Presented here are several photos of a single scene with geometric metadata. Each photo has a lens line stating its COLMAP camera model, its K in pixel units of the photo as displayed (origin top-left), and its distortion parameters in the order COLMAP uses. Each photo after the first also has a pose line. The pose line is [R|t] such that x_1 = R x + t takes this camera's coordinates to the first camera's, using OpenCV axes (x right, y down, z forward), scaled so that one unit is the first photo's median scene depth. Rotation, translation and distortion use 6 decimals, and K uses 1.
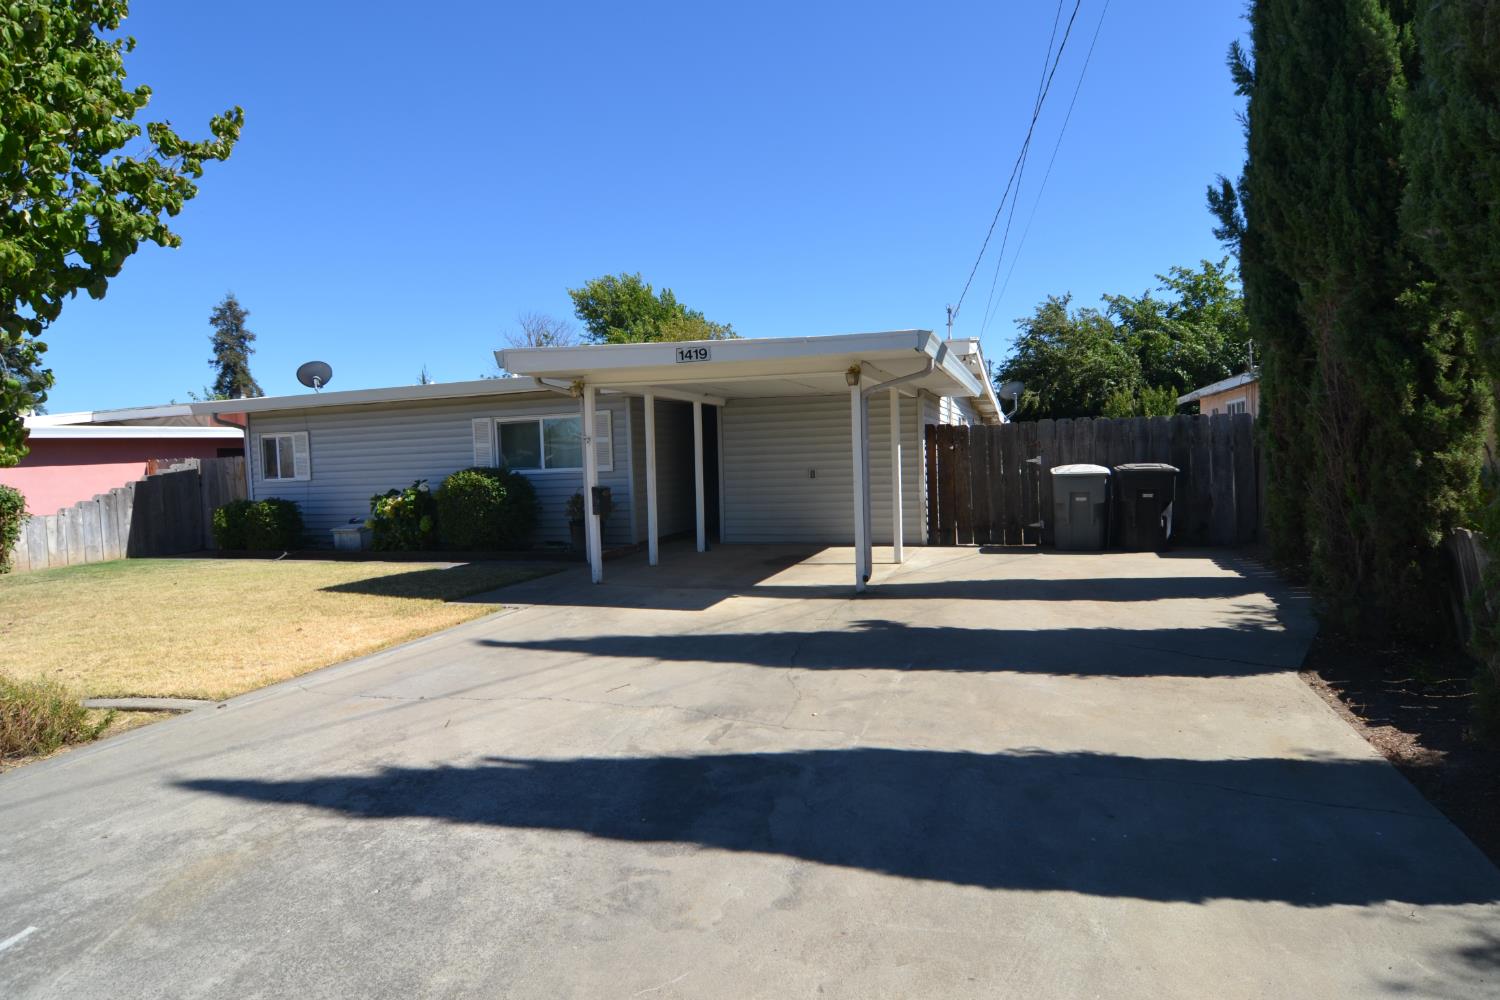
lens RADIAL K [[809.6, 0, 751.1], [0, 809.6, 500.8], [0, 0, 1]] dist [-0.006230, -0.010226]
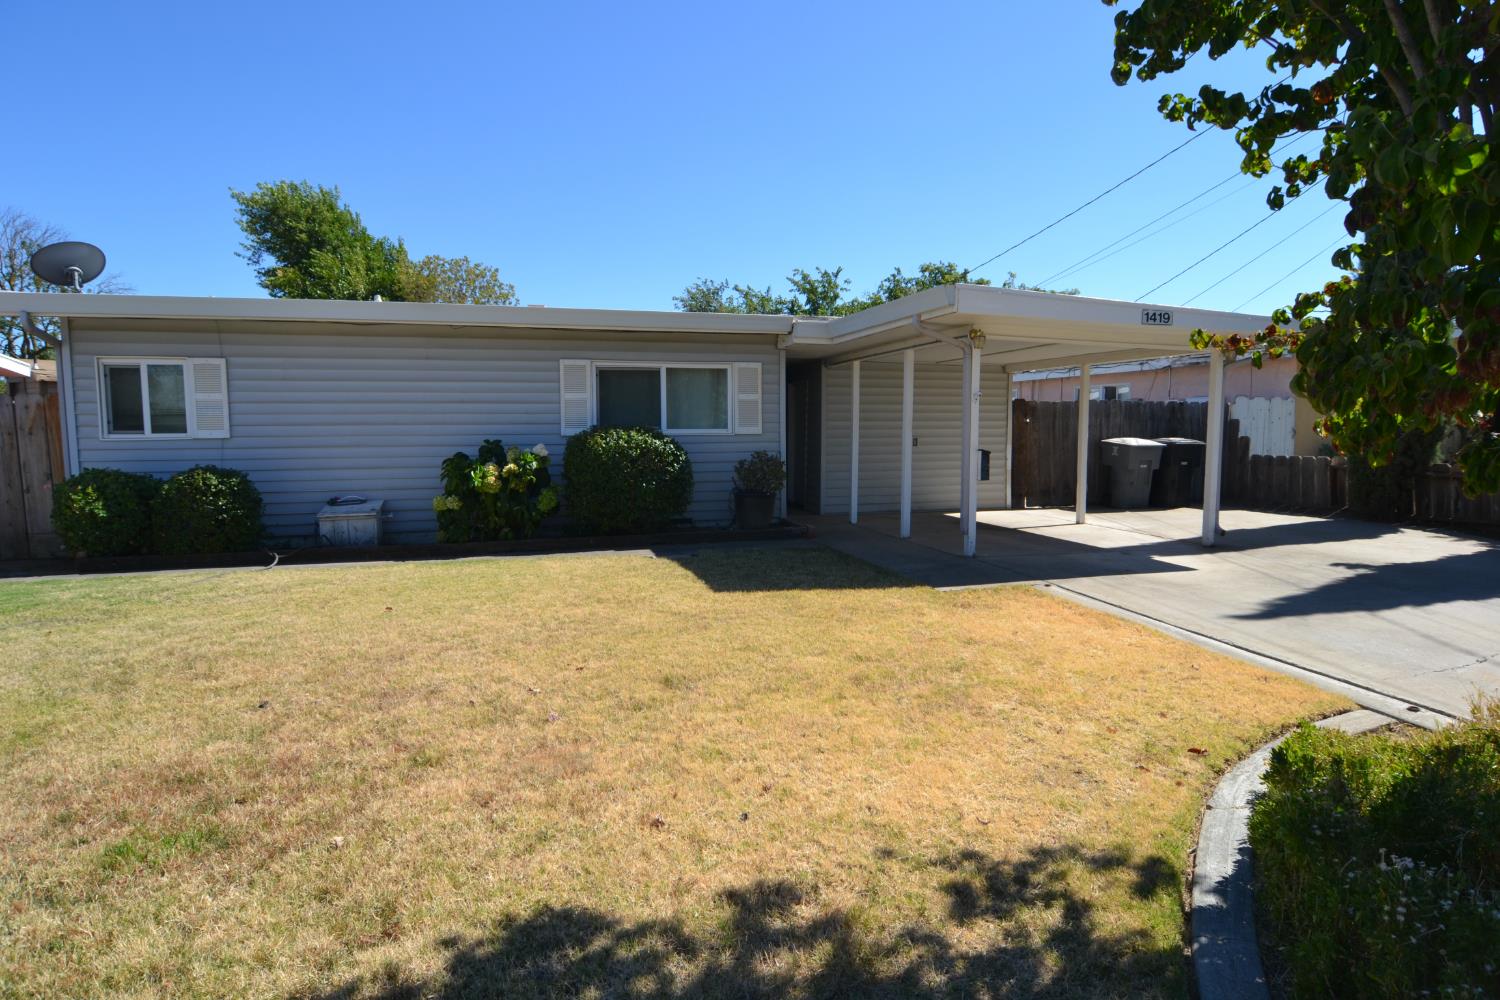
lens RADIAL K [[809.6, 0, 751.1], [0, 809.6, 500.8], [0, 0, 1]] dist [-0.006230, -0.010226]
pose [[0.813886, -0.023516, 0.580549, -0.613871], [0.005893, 0.999463, 0.032223, 0.005616], [-0.580995, -0.022805, 0.813588, 0.276014]]
